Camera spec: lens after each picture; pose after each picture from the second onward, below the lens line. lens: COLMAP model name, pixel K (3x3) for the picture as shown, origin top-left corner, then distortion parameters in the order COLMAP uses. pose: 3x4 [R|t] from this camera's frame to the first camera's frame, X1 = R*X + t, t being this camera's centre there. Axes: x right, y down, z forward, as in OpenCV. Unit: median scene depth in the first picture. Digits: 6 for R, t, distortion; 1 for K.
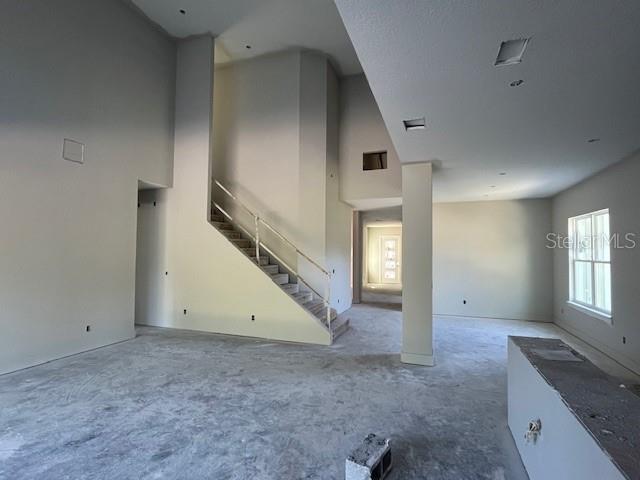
lens RADIAL K [[328.8, 0, 316.3], [0, 328.8, 239.4], [0, 0, 1]] dist [-0.006888, 0.001695]
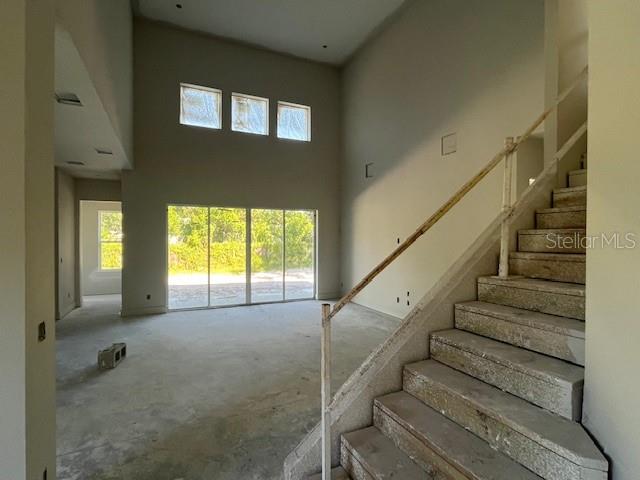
lens RADIAL K [[328.8, 0, 321.1], [0, 328.8, 240.6], [0, 0, 1]] dist [-0.006888, 0.001695]
pose [[-0.694283, -0.002262, -0.719698, 0.404876], [0.019641, 0.999563, -0.022089, 0.075744], [0.719434, -0.029472, -0.693936, 1.880512]]
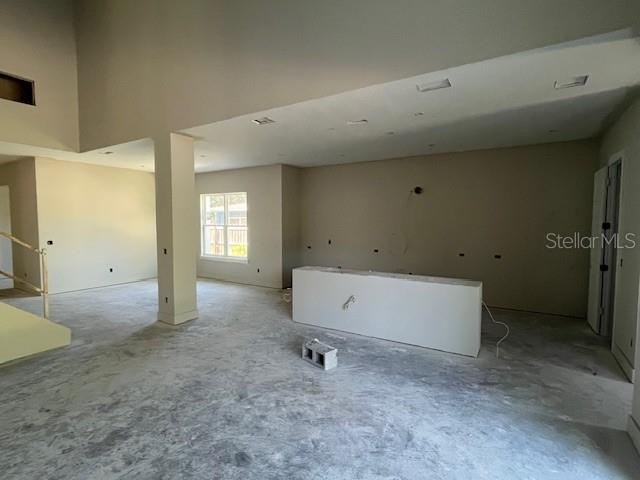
lens RADIAL K [[328.8, 0, 317.7], [0, 328.8, 241.2], [0, 0, 1]] dist [-0.006888, 0.001695]
pose [[0.201517, -0.068056, 0.977118, -0.823988], [-0.034428, 0.996475, 0.076504, 0.012718], [-0.978880, -0.049057, 0.198464, 0.444192]]
